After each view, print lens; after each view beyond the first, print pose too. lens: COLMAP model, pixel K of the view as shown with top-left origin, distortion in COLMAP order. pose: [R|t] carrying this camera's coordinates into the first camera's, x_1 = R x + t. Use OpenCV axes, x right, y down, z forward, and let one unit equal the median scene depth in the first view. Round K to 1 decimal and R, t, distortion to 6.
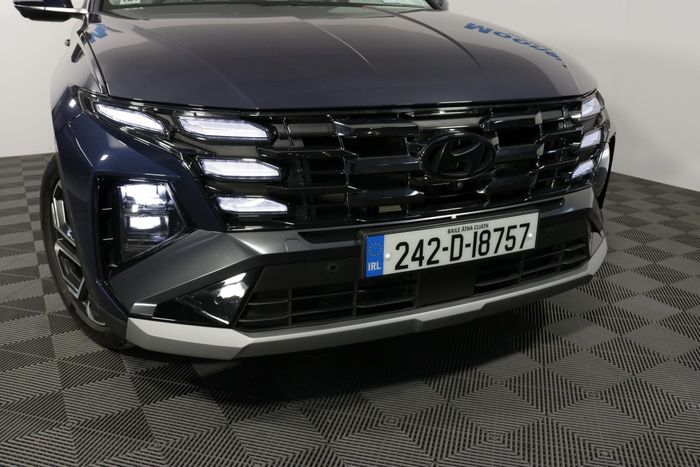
lens RADIAL K [[607.3, 0, 340.5], [0, 607.3, 233.8], [0, 0, 1]] dist [-0.162587, 0.150522]
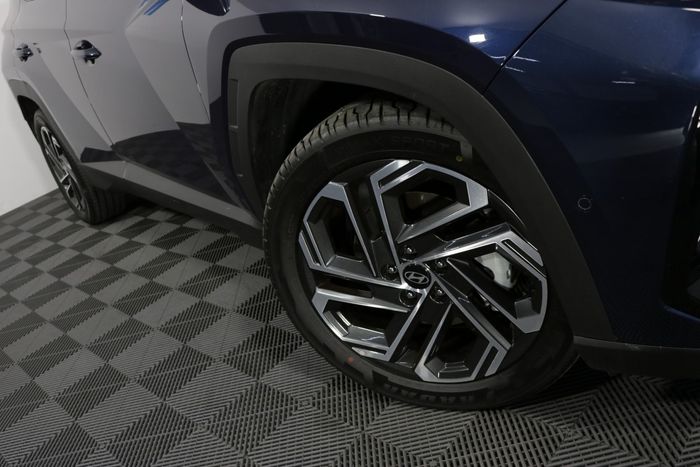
lens RADIAL K [[607.3, 0, 340.5], [0, 607.3, 233.8], [0, 0, 1]] dist [-0.162587, 0.150522]
pose [[0.921501, -0.357868, 0.150889, -0.743537], [0.345951, 0.932922, 0.099870, -0.133009], [-0.176508, -0.039830, 0.983493, 0.535152]]
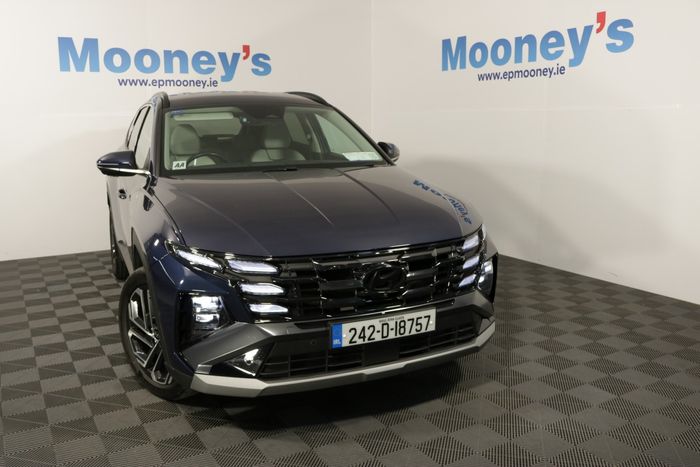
lens RADIAL K [[607.3, 0, 340.5], [0, 607.3, 233.8], [0, 0, 1]] dist [-0.162587, 0.150522]
pose [[0.999728, -0.010790, 0.020690, 0.031300], [0.013542, 0.990357, -0.137878, -0.014880], [-0.019003, 0.138120, 0.990233, -0.749834]]
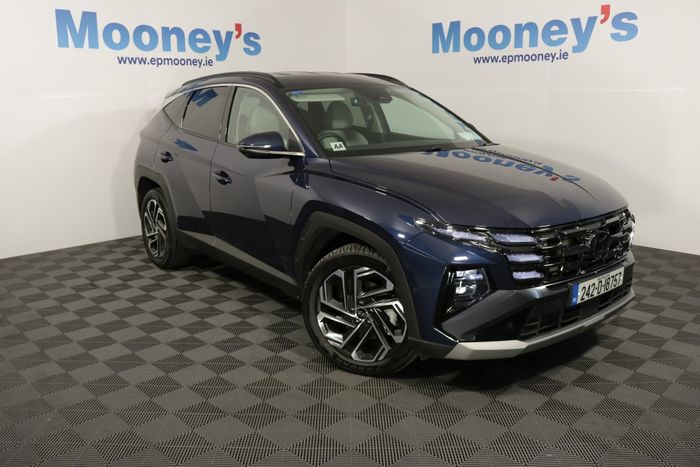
lens RADIAL K [[607.3, 0, 340.5], [0, 607.3, 233.8], [0, 0, 1]] dist [-0.162587, 0.150522]
pose [[0.964707, -0.066388, 0.254820, -1.128634], [0.092145, 0.991625, -0.090497, -0.055041], [-0.246678, 0.110784, 0.962744, -0.702569]]
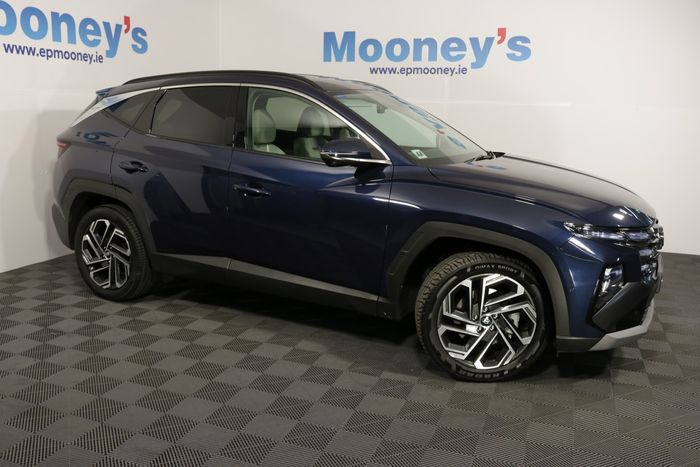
lens RADIAL K [[607.3, 0, 340.5], [0, 607.3, 233.8], [0, 0, 1]] dist [-0.162587, 0.150522]
pose [[0.768019, -0.110687, 0.630789, -2.191241], [0.181078, 0.982292, -0.048106, -0.249562], [-0.614294, 0.151168, 0.774461, -0.022090]]
